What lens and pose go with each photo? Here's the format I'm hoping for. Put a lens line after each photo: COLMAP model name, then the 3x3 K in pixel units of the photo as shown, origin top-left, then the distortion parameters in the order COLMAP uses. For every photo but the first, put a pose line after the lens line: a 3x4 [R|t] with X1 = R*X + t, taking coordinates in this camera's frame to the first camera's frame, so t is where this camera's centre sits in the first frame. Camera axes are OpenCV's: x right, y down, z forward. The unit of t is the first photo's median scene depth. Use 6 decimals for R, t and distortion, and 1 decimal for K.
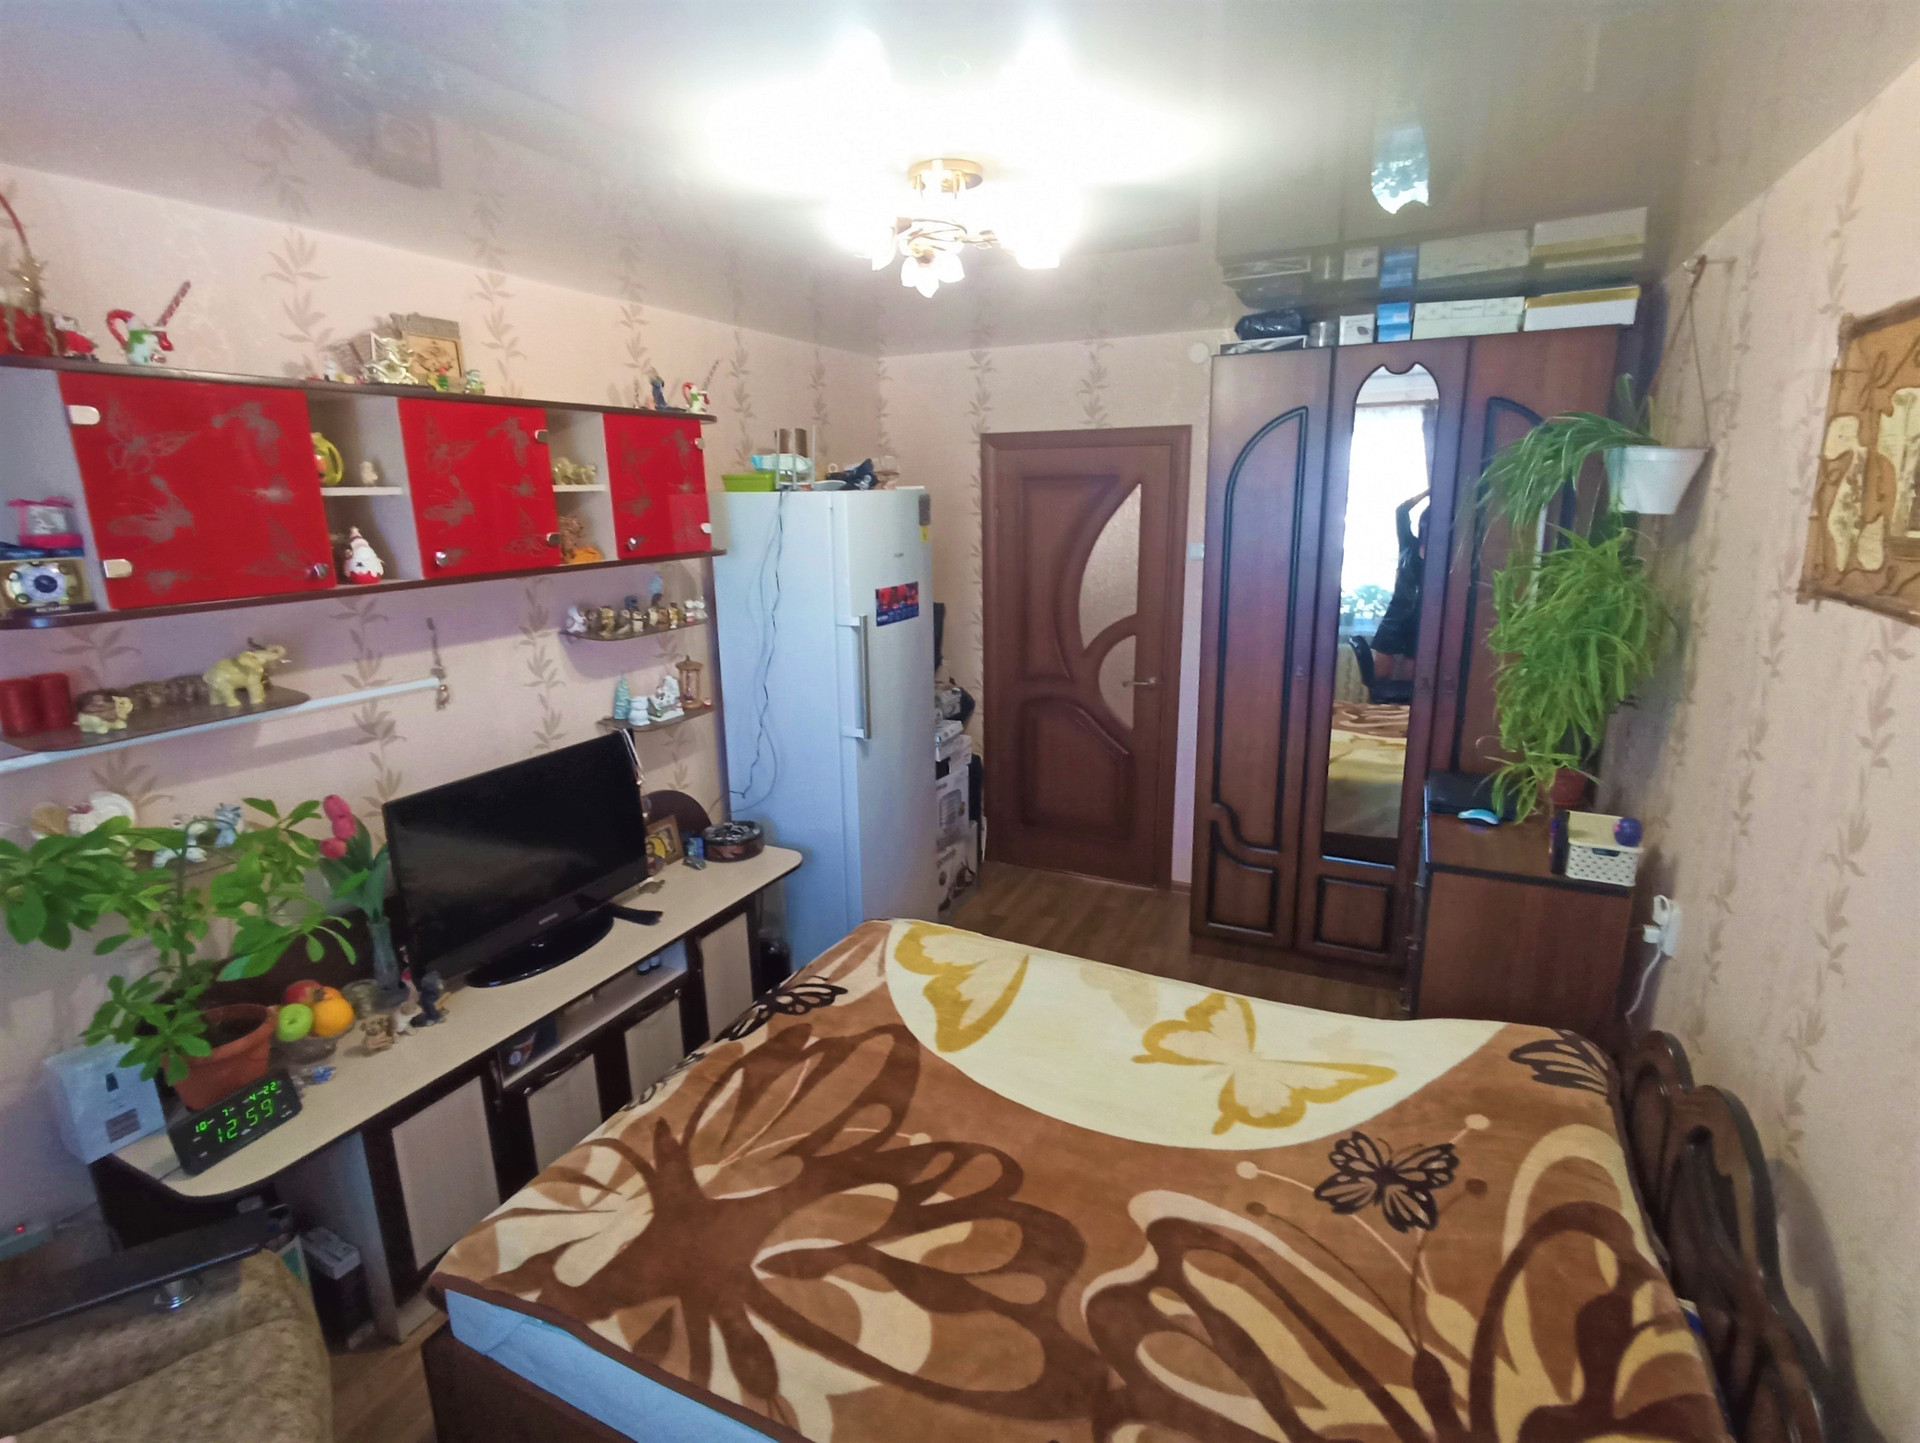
lens RADIAL K [[901.0, 0, 887.8], [0, 901.0, 712.0], [0, 0, 1]] dist [-0.007578, 0.003294]
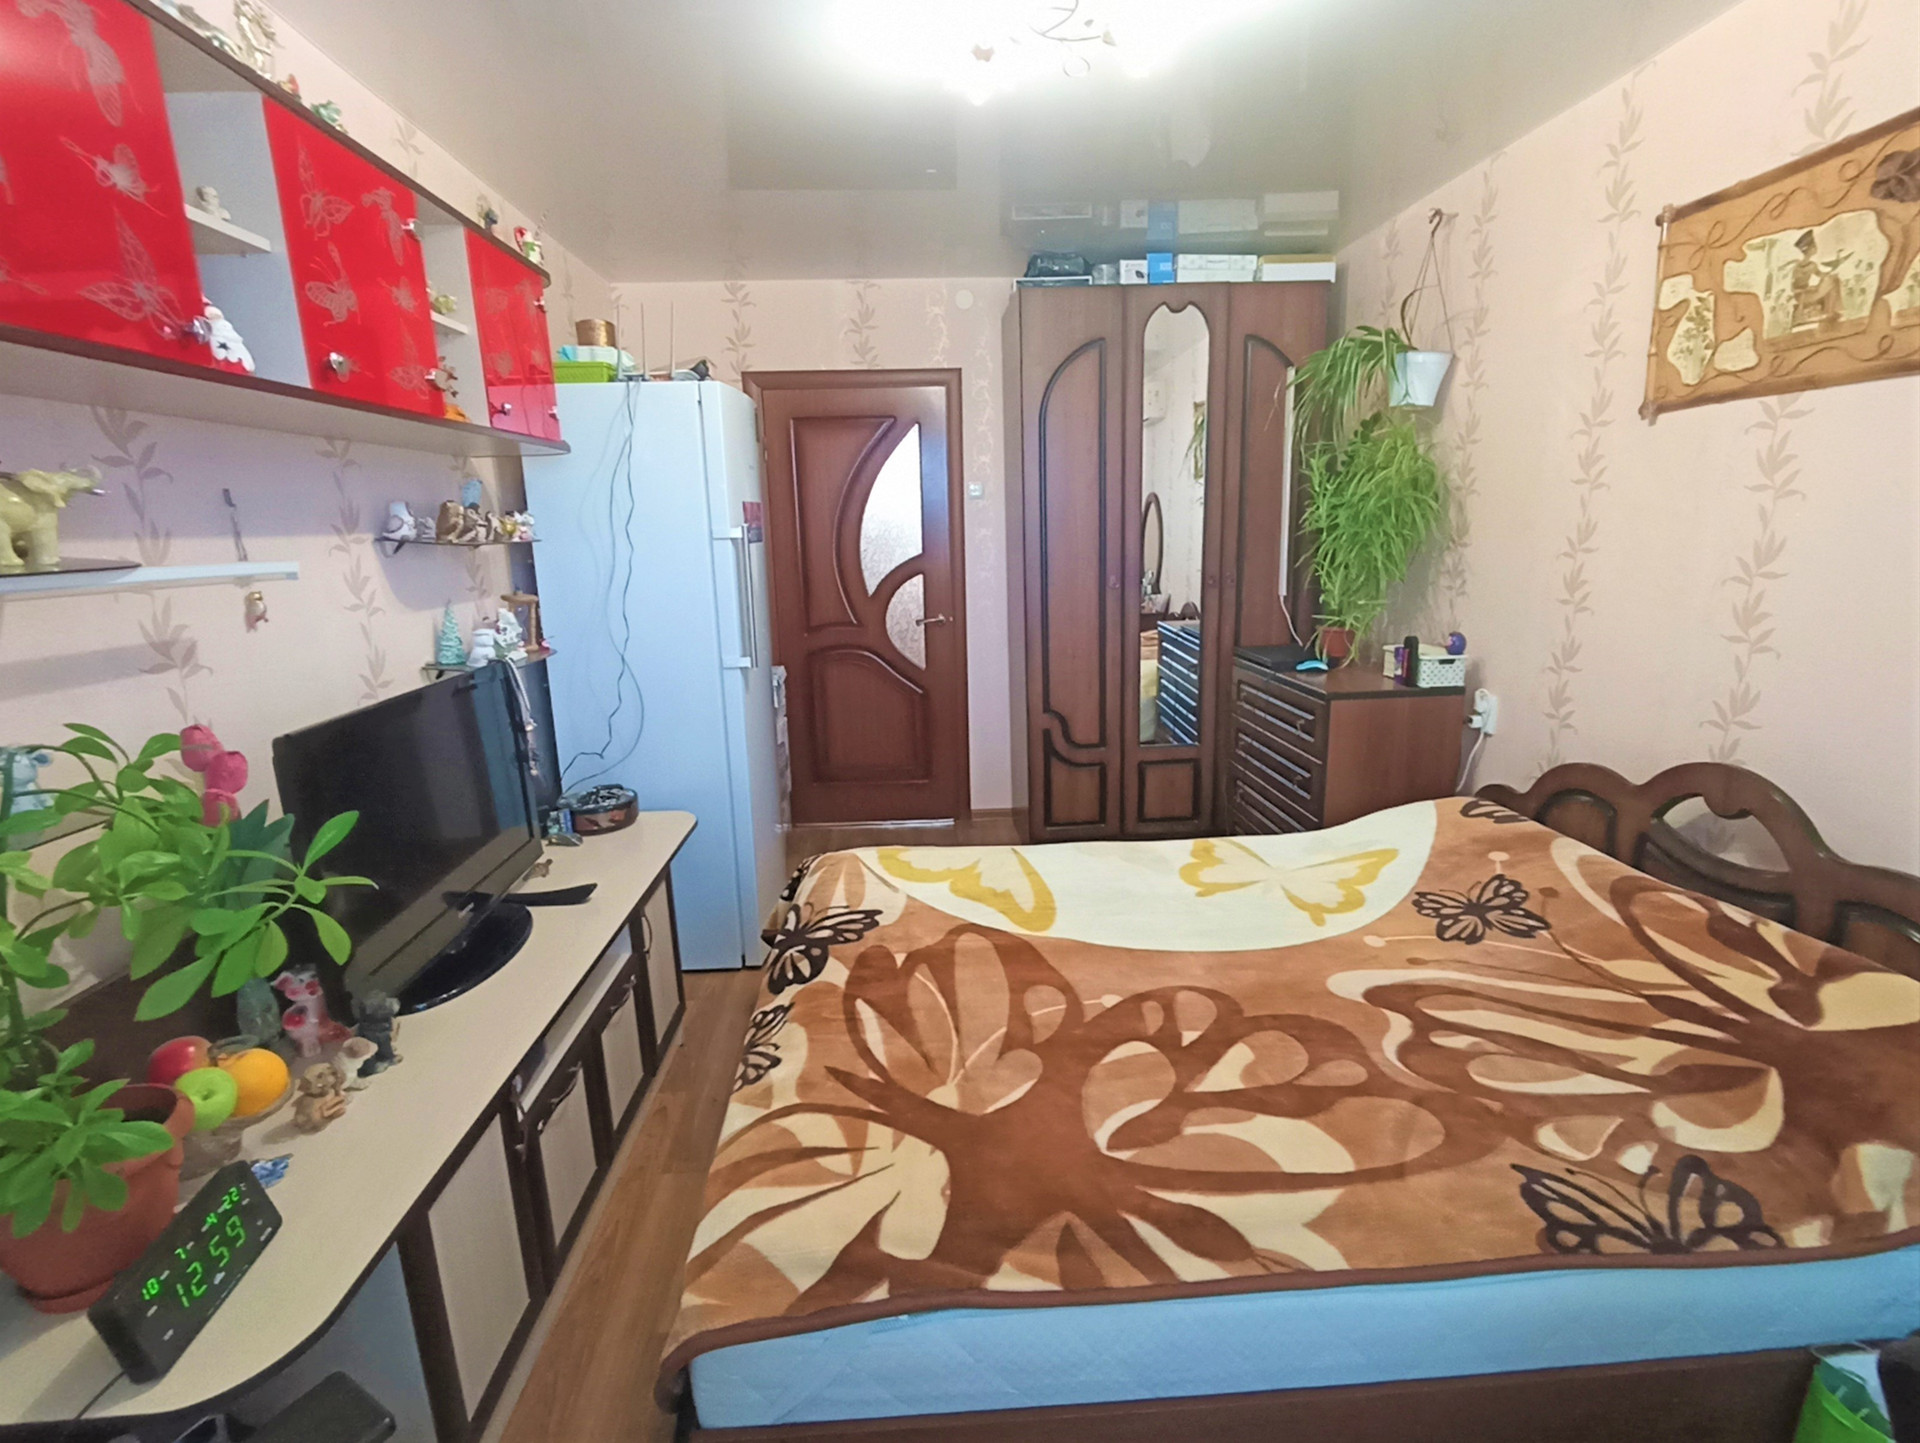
lens RADIAL K [[901.0, 0, 861.5], [0, 901.0, 727.1], [0, 0, 1]] dist [-0.007578, 0.003294]
pose [[0.877986, -0.101657, 0.467768, -0.491065], [0.116884, 0.993139, -0.003555, 0.144281], [-0.464198, 0.057796, 0.883844, 0.245639]]
